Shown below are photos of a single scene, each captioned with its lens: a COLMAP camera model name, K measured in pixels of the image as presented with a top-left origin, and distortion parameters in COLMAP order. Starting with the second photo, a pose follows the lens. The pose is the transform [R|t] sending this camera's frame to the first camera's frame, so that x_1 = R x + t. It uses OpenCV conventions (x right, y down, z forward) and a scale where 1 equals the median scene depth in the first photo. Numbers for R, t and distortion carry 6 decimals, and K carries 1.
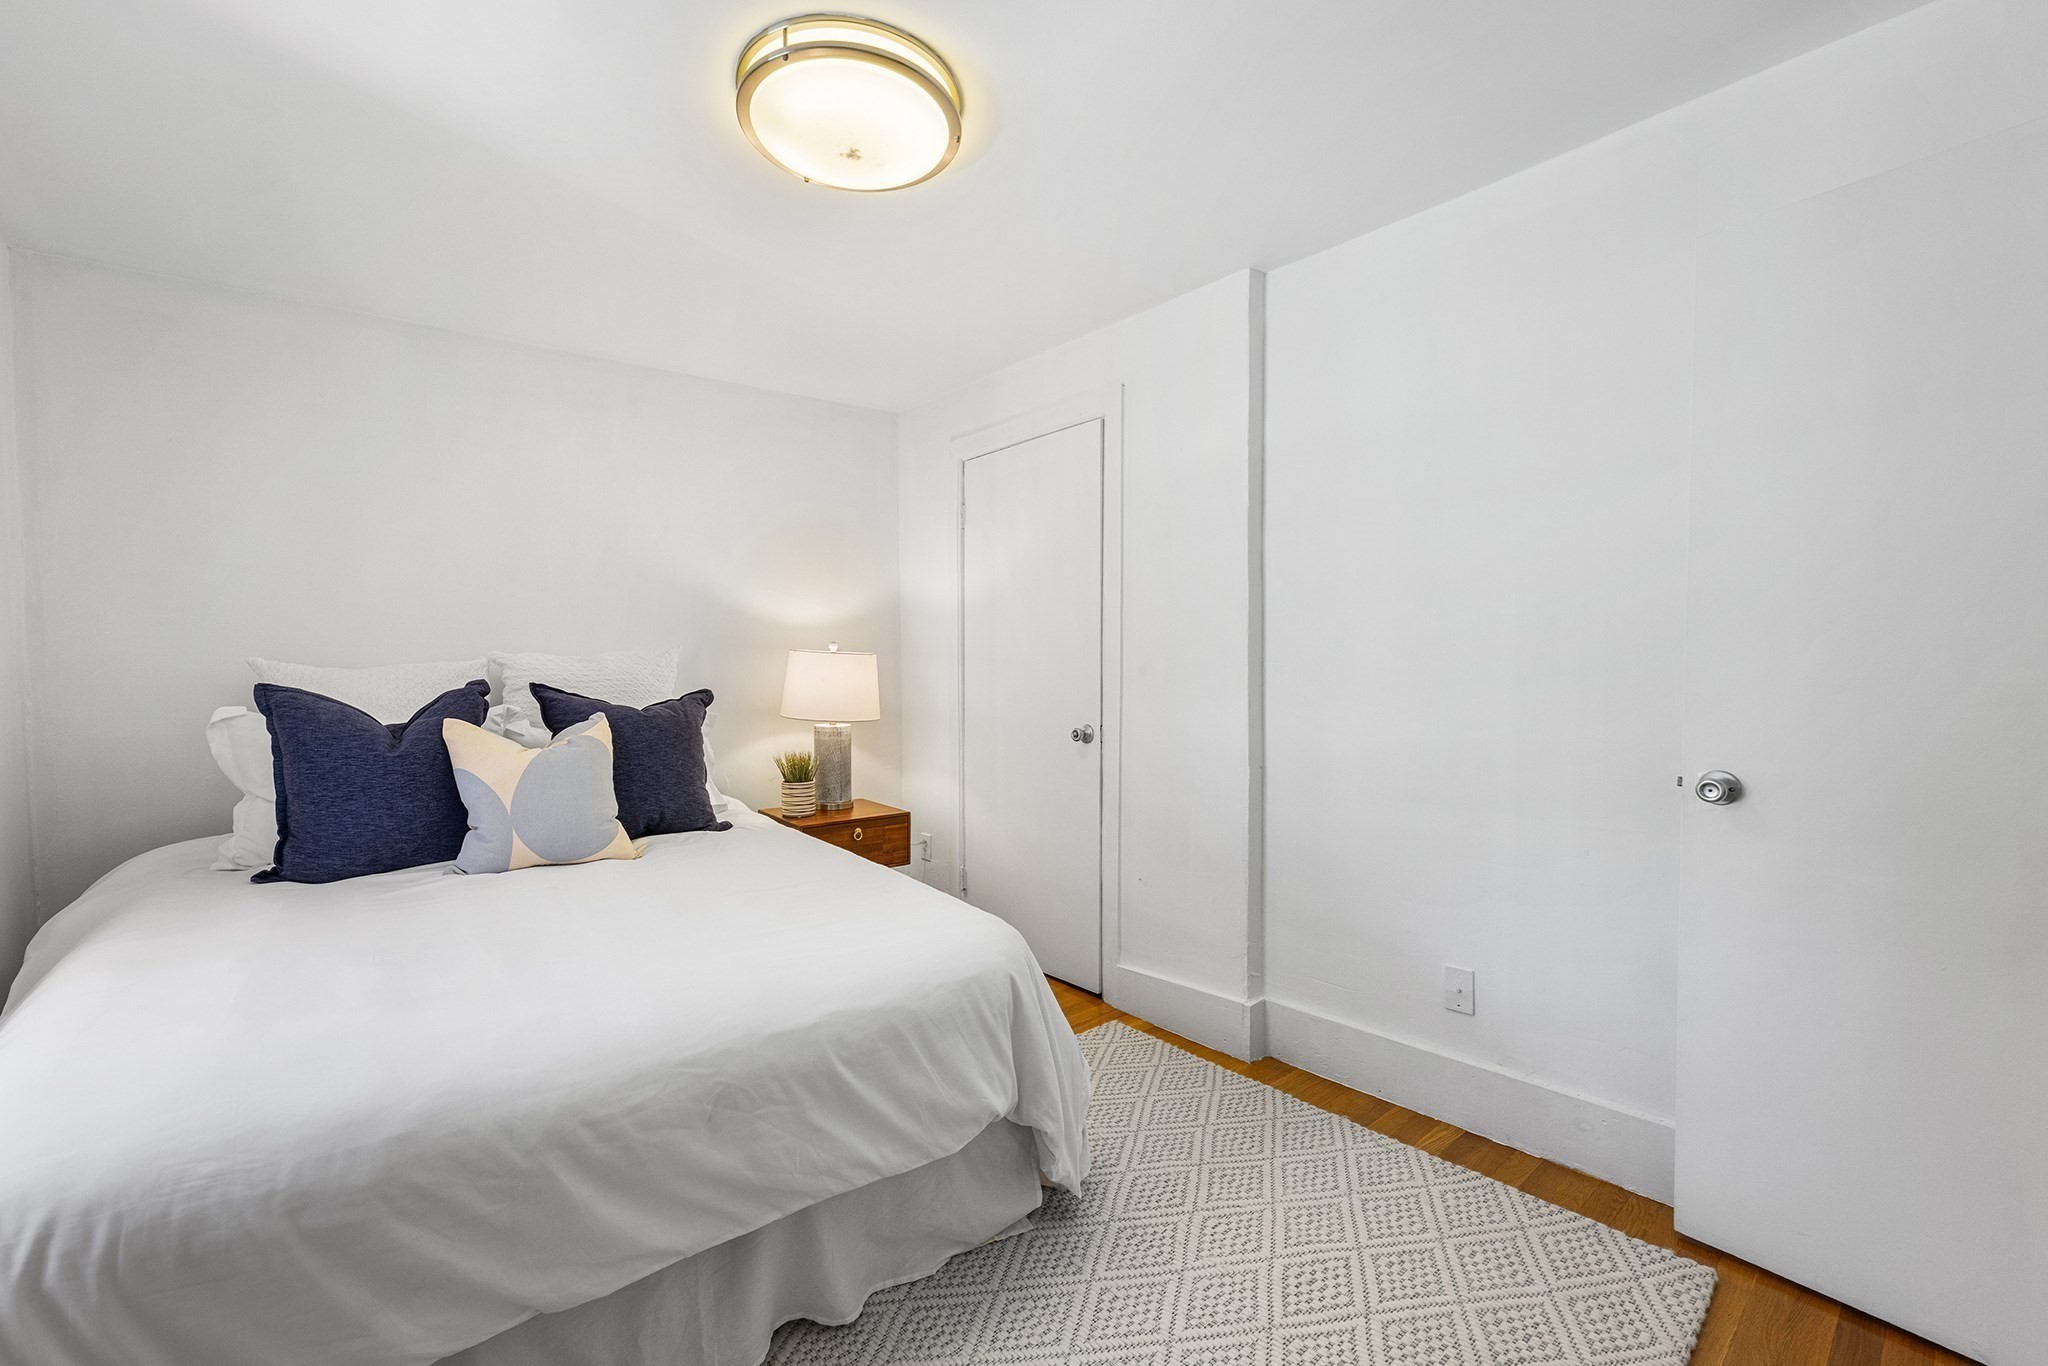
lens RADIAL K [[813.0, 0, 1029.1], [0, 813.0, 695.1], [0, 0, 1]] dist [0.001936, -0.000233]
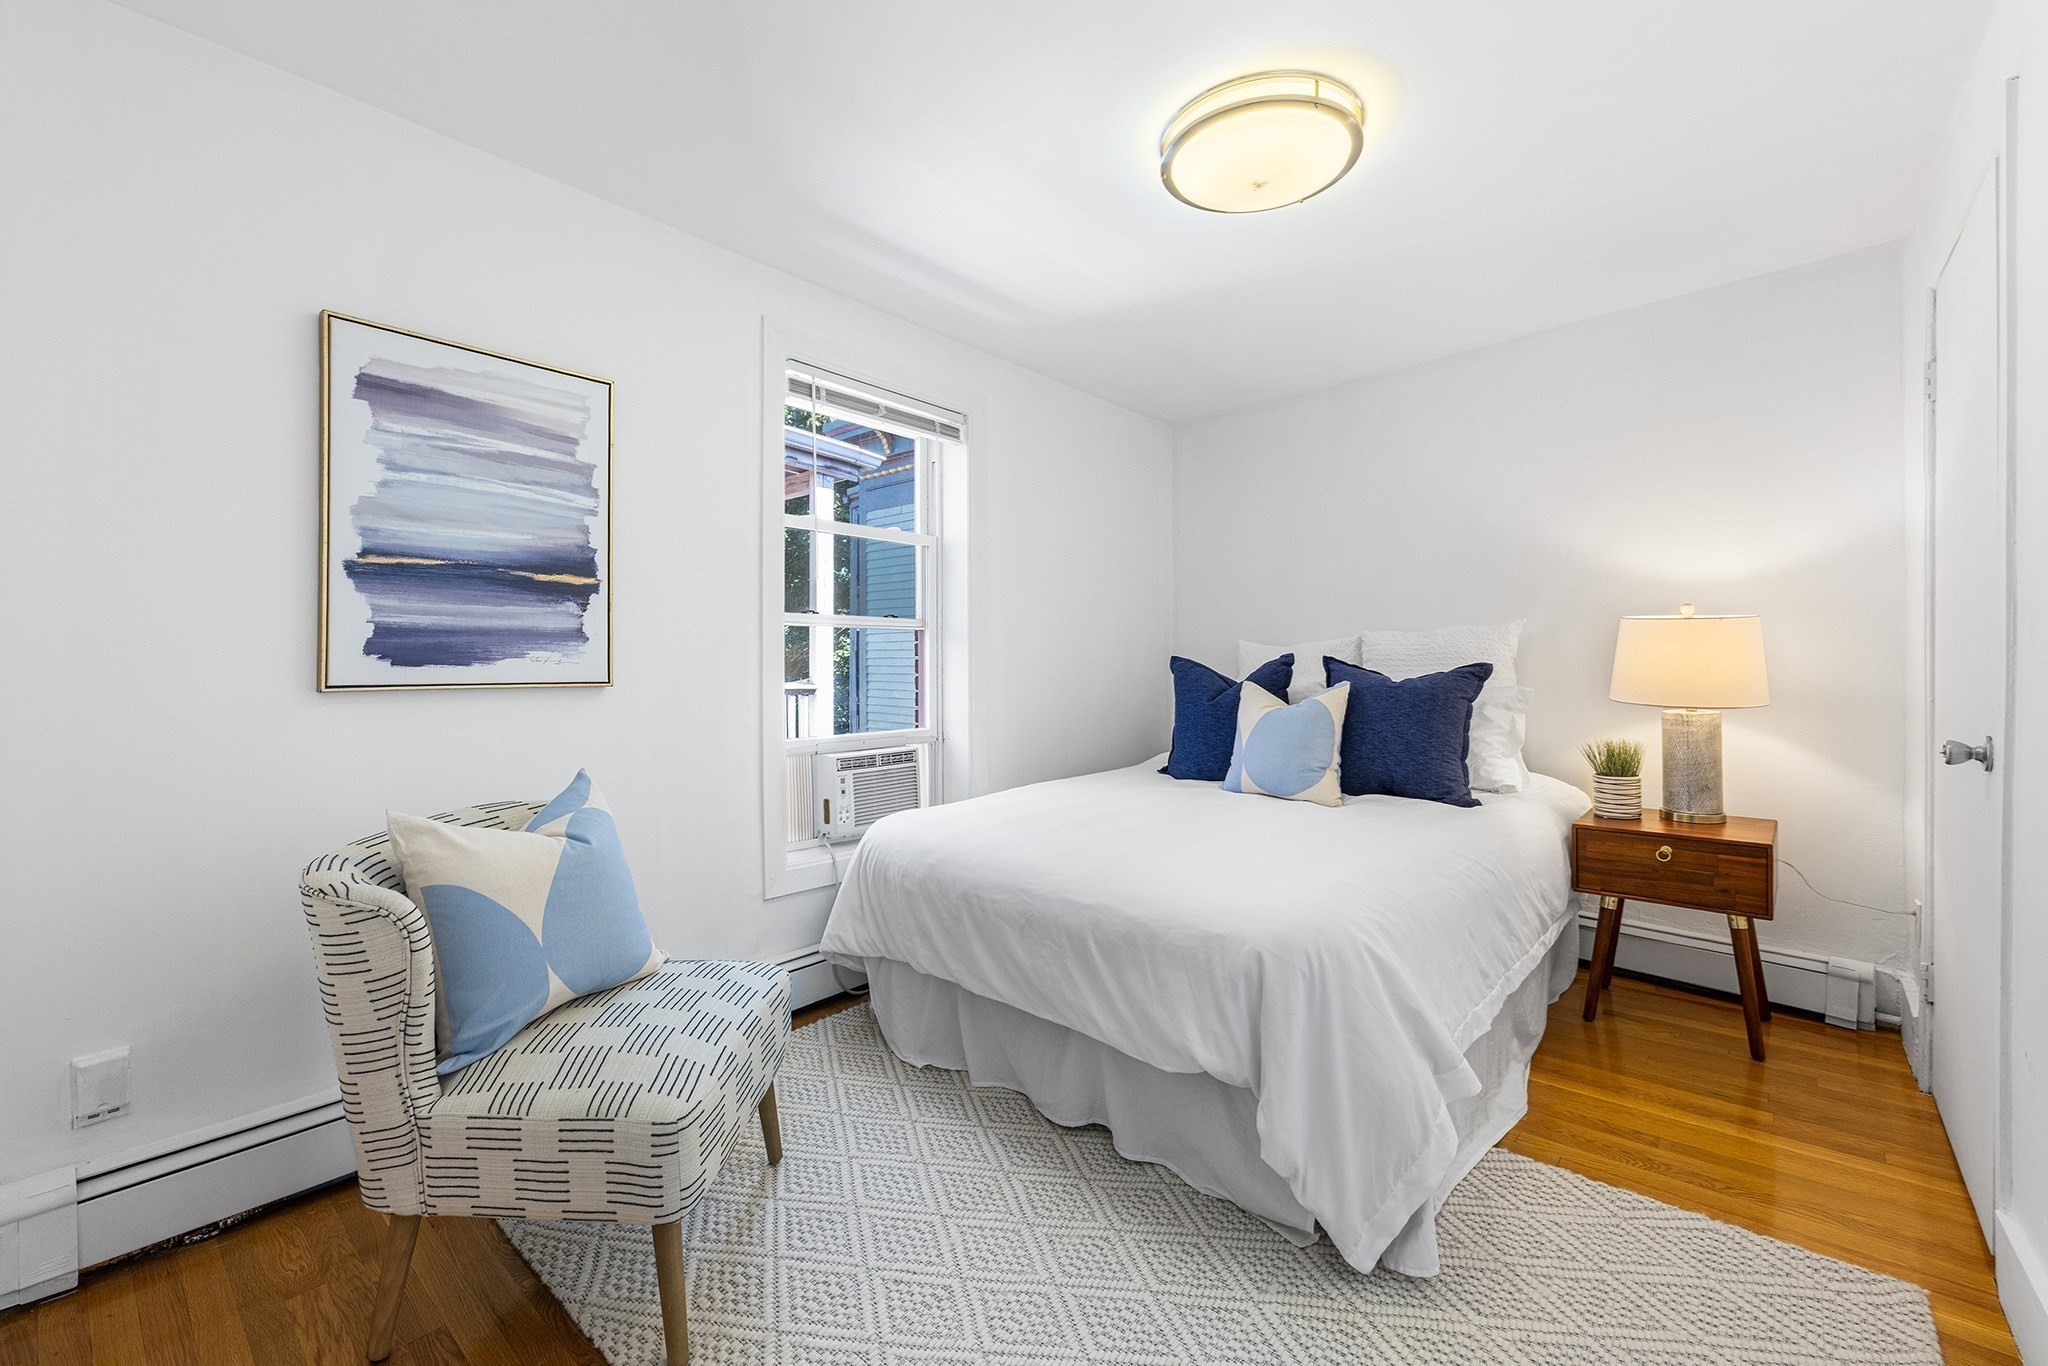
lens RADIAL K [[813.0, 0, 1031.1], [0, 813.0, 661.7], [0, 0, 1]] dist [0.001936, -0.000233]
pose [[0.168881, 0.005424, -0.985622, 0.529924], [-0.013674, 0.999902, 0.003160, -0.005107], [0.985542, 0.012944, 0.168938, 0.329757]]
